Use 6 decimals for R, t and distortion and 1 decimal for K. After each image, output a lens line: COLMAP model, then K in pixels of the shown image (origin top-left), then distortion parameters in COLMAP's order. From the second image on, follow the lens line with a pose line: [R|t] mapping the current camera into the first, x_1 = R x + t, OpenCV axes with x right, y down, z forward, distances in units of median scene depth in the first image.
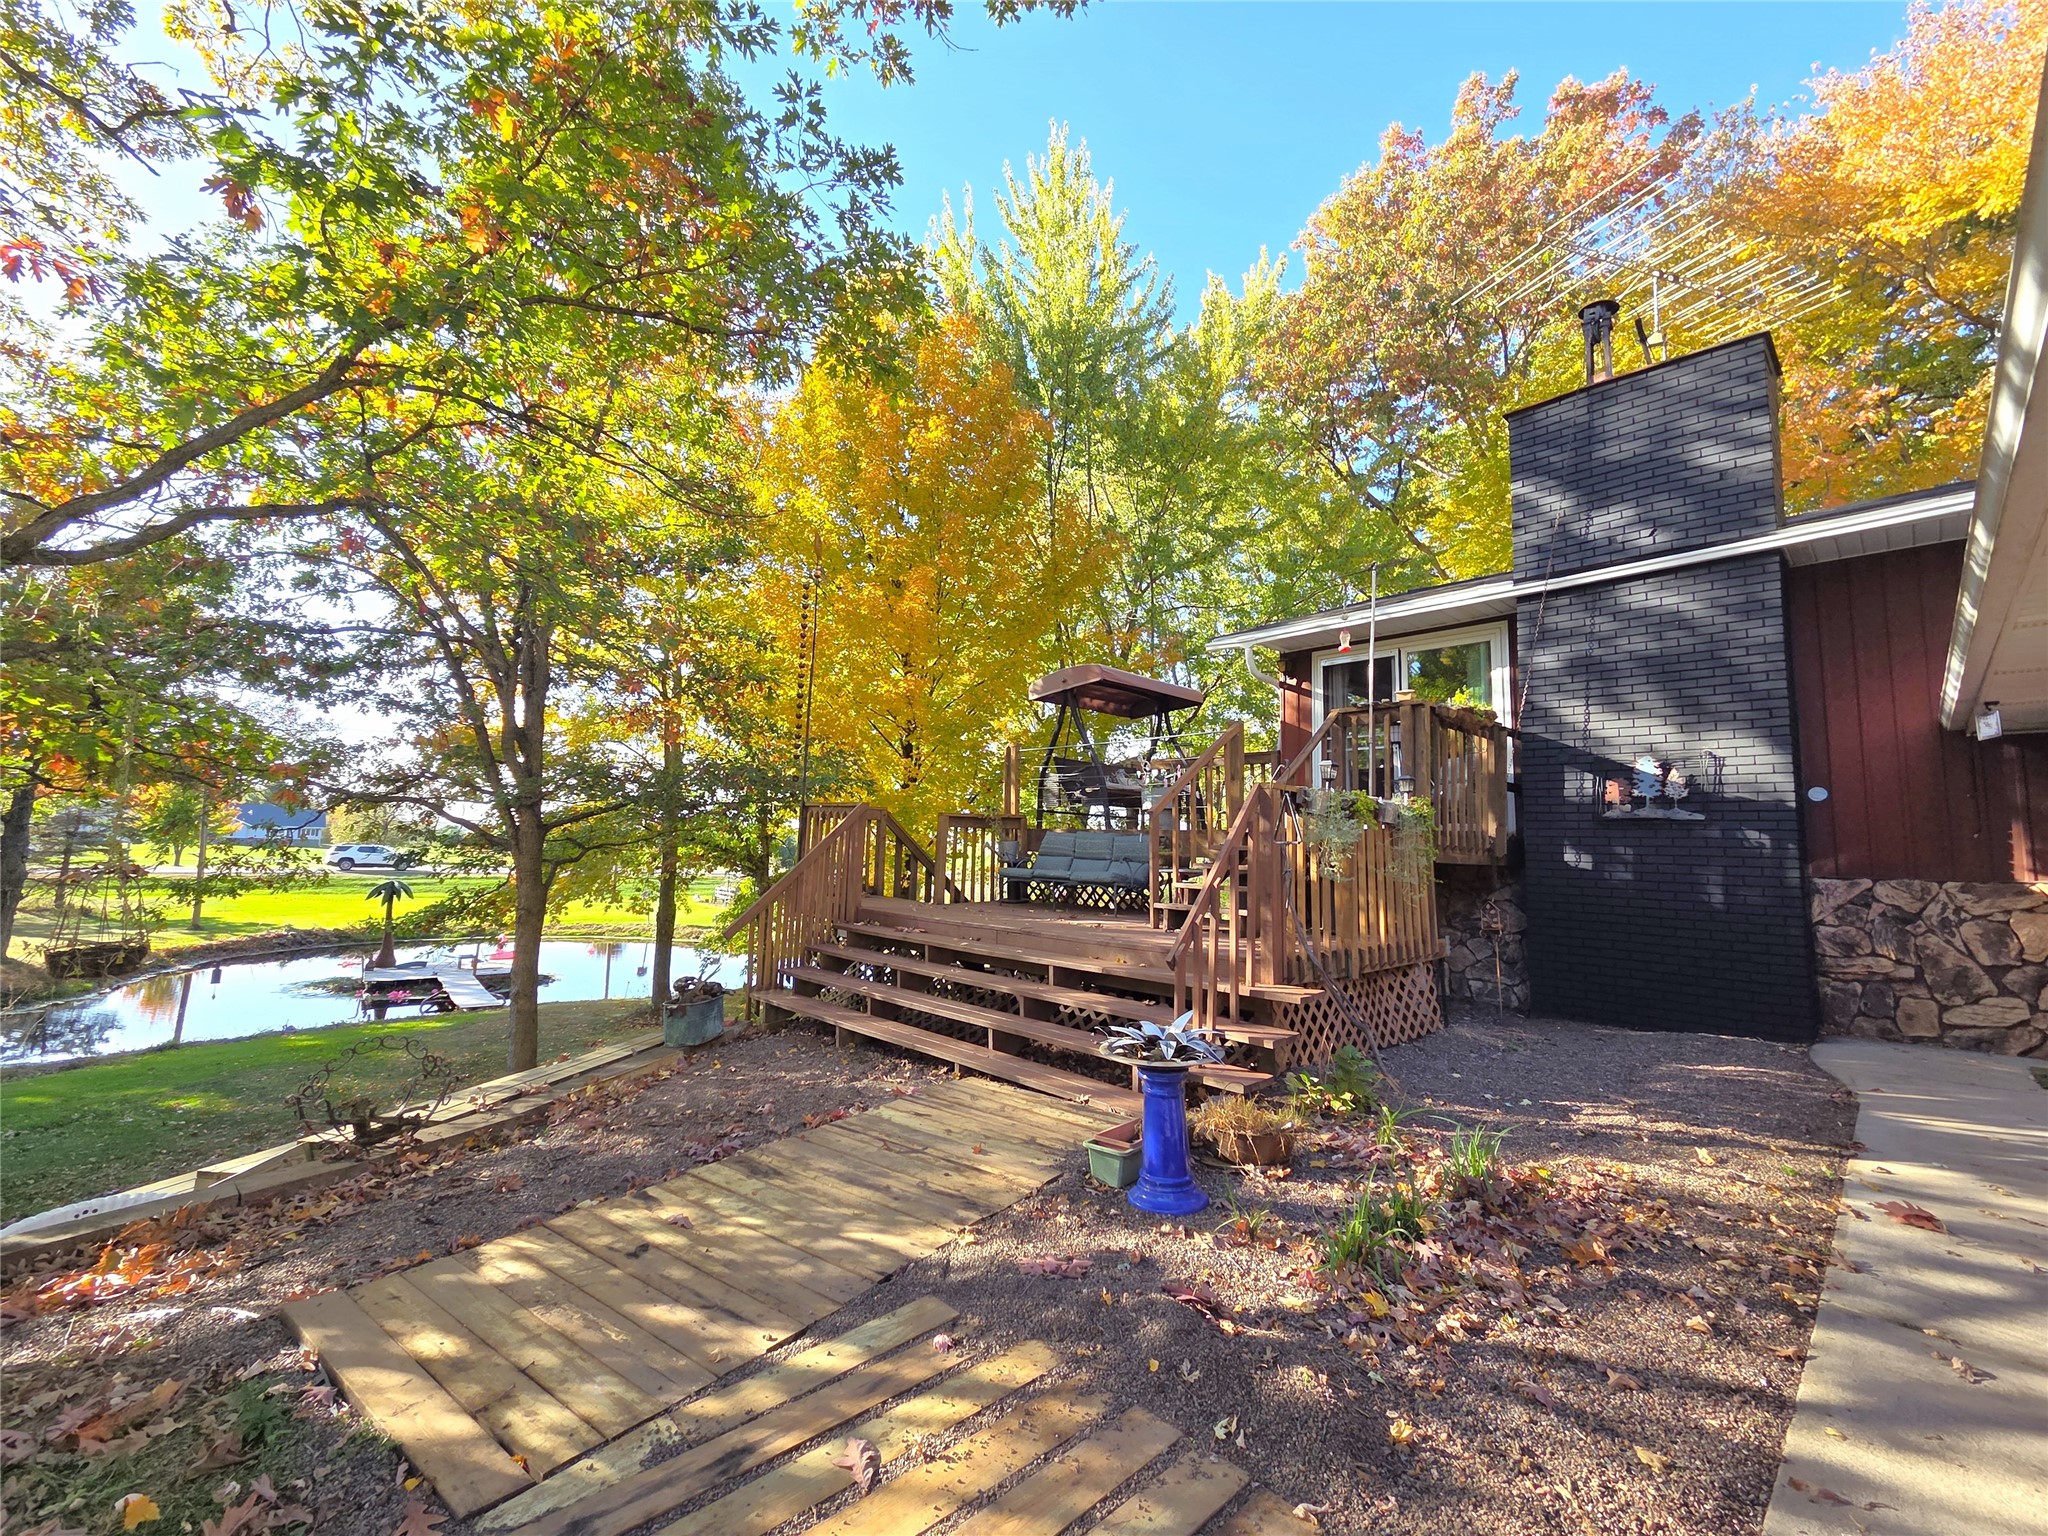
lens RADIAL K [[842.4, 0, 1005.1], [0, 842.4, 759.3], [0, 0, 1]] dist [-0.001424, -0.000404]
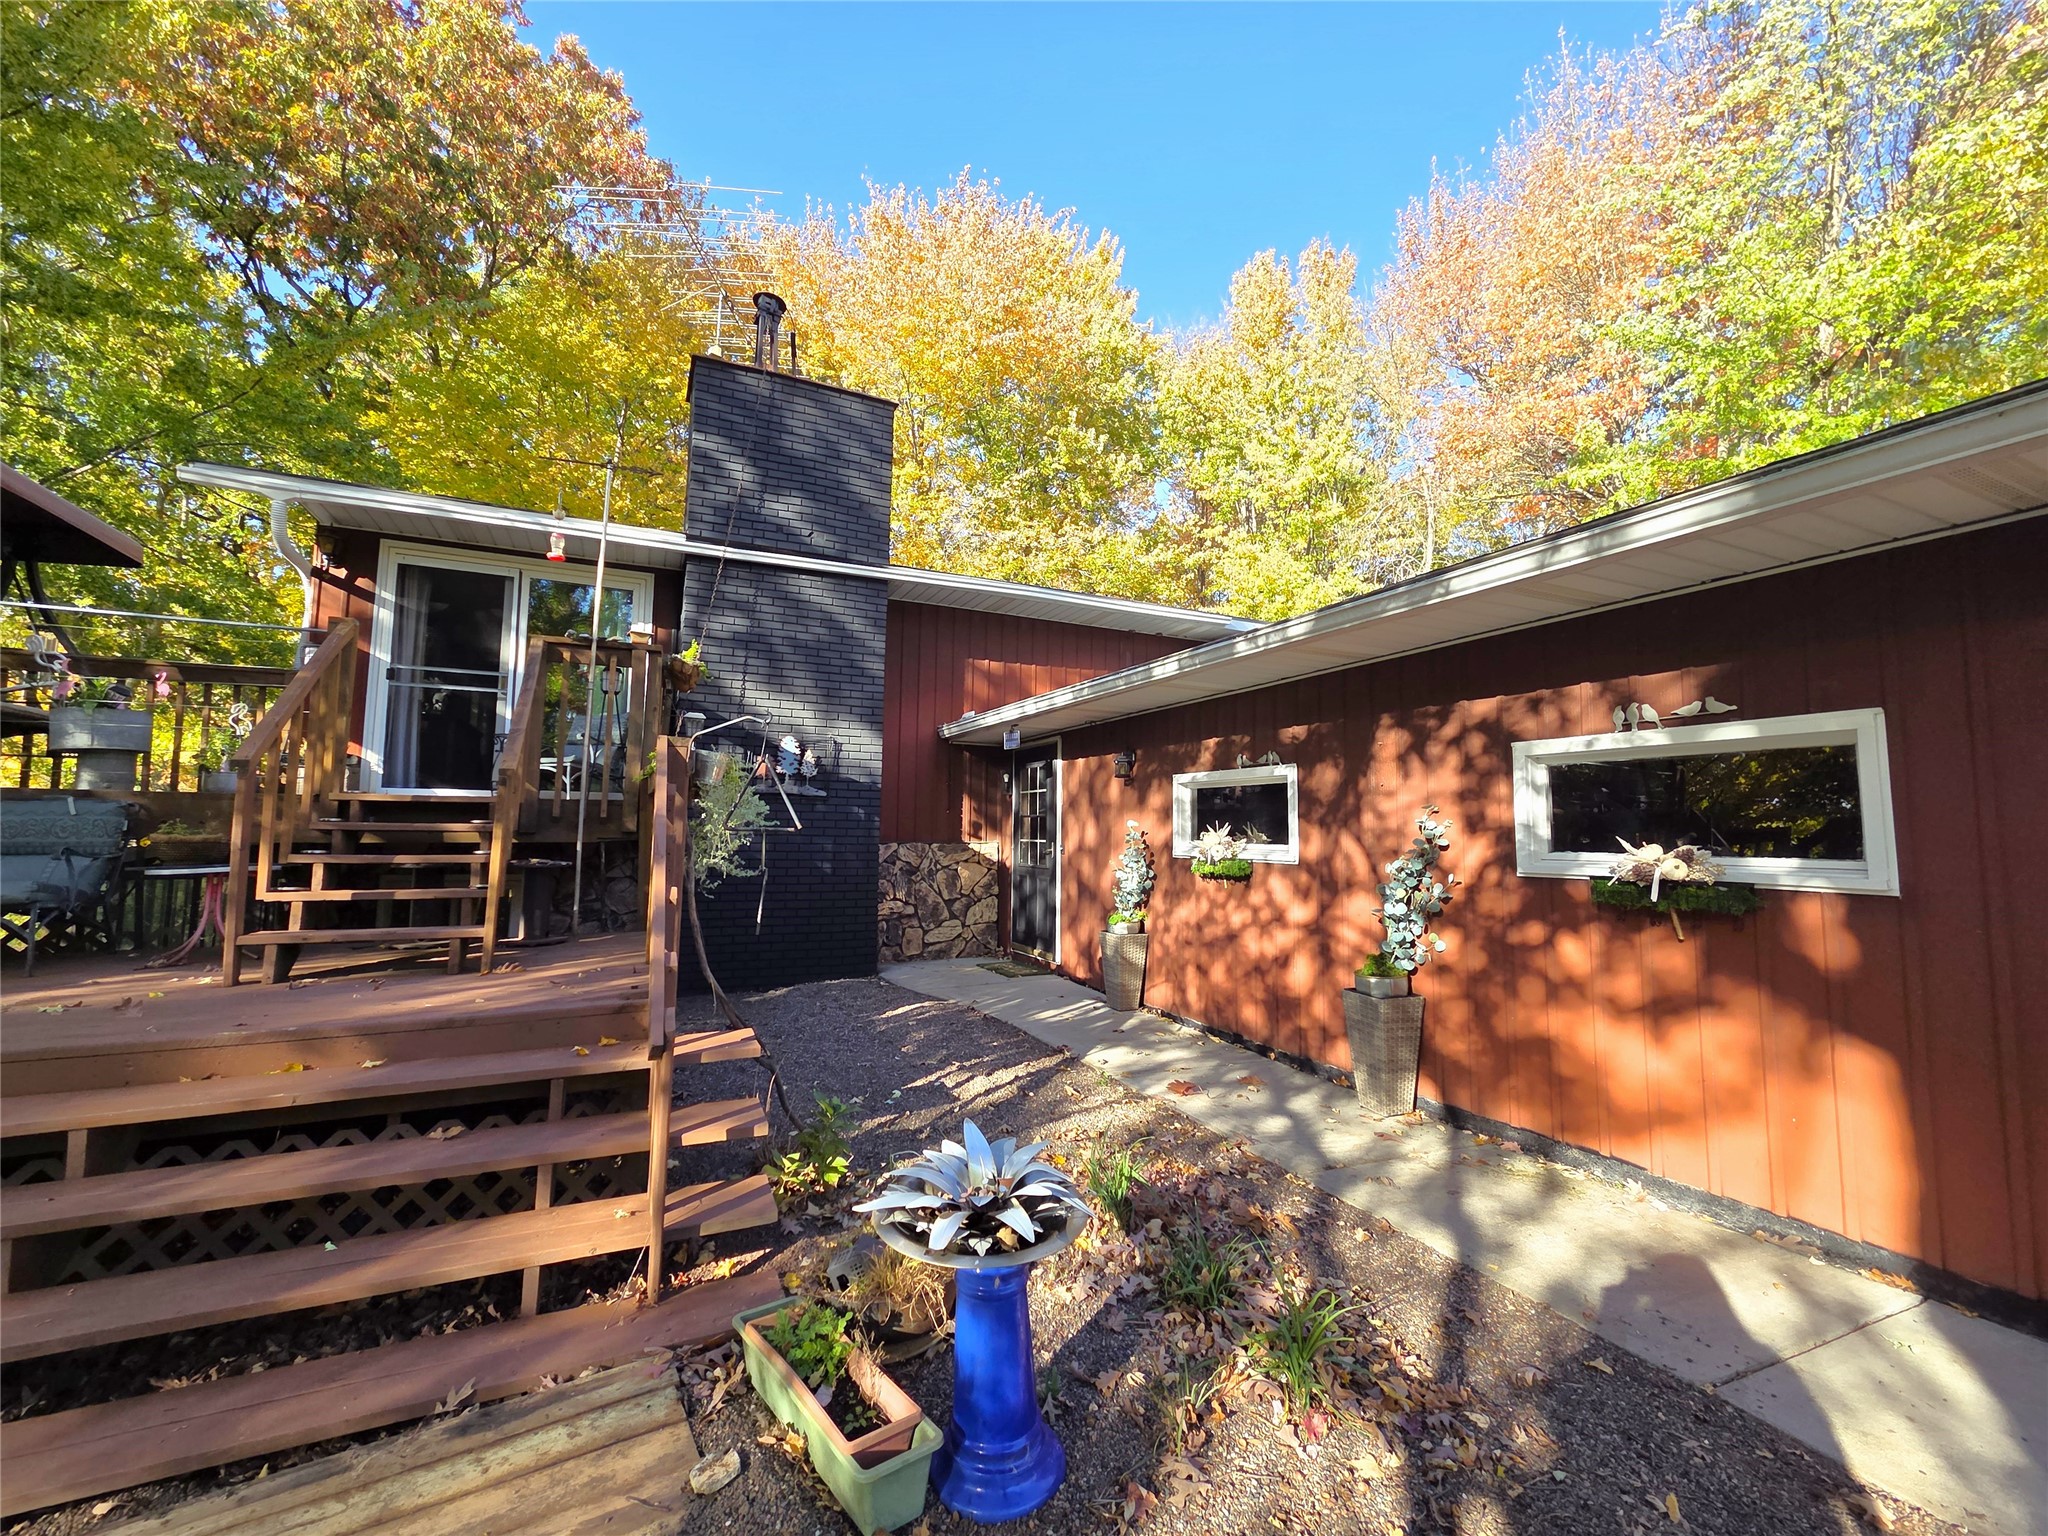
lens RADIAL K [[837.4, 0, 1012.9], [0, 837.4, 758.1], [0, 0, 1]] dist [0.001148, -0.000008]
pose [[0.308958, 0.060818, 0.949129, -0.175082], [-0.105648, 0.993972, -0.029301, 0.026304], [-0.945190, -0.091221, 0.313521, 0.394048]]
